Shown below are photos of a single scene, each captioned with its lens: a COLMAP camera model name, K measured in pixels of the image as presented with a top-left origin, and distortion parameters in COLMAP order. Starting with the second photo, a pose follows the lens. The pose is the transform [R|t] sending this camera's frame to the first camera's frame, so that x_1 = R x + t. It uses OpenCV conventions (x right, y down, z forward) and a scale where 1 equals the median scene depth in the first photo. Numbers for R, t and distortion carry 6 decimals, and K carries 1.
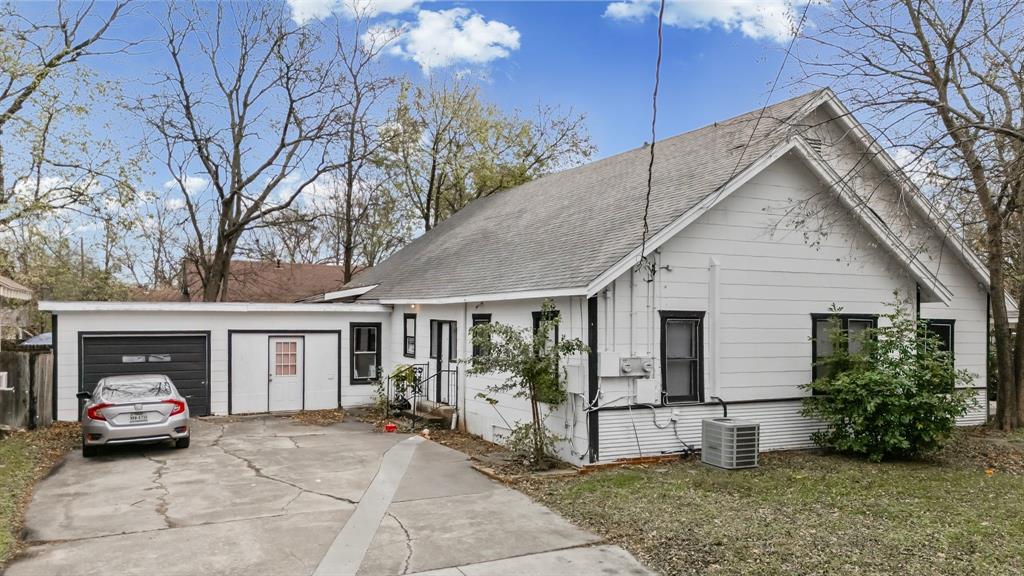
lens RADIAL K [[758.7, 0, 512.0], [0, 758.7, 288.0], [0, 0, 1]] dist [0.095084, -0.113628]
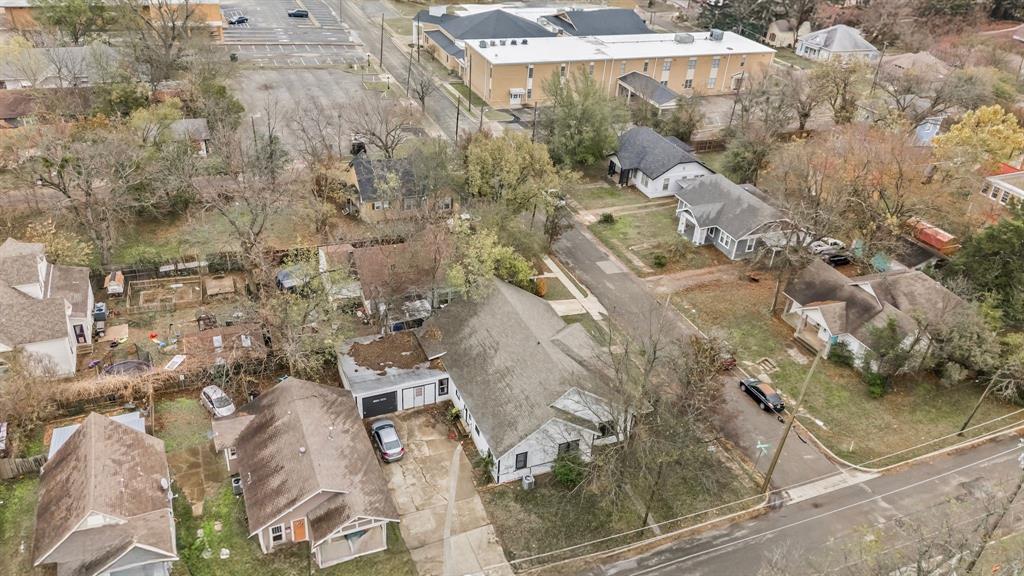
lens RADIAL K [[758.7, 0, 512.0], [0, 758.7, 288.0], [0, 0, 1]] dist [0.095084, -0.113628]
pose [[0.994704, 0.098134, -0.030573, 0.160577], [-0.066626, 0.842079, 0.535223, -2.336767], [0.078268, -0.530351, 0.844158, -1.625939]]
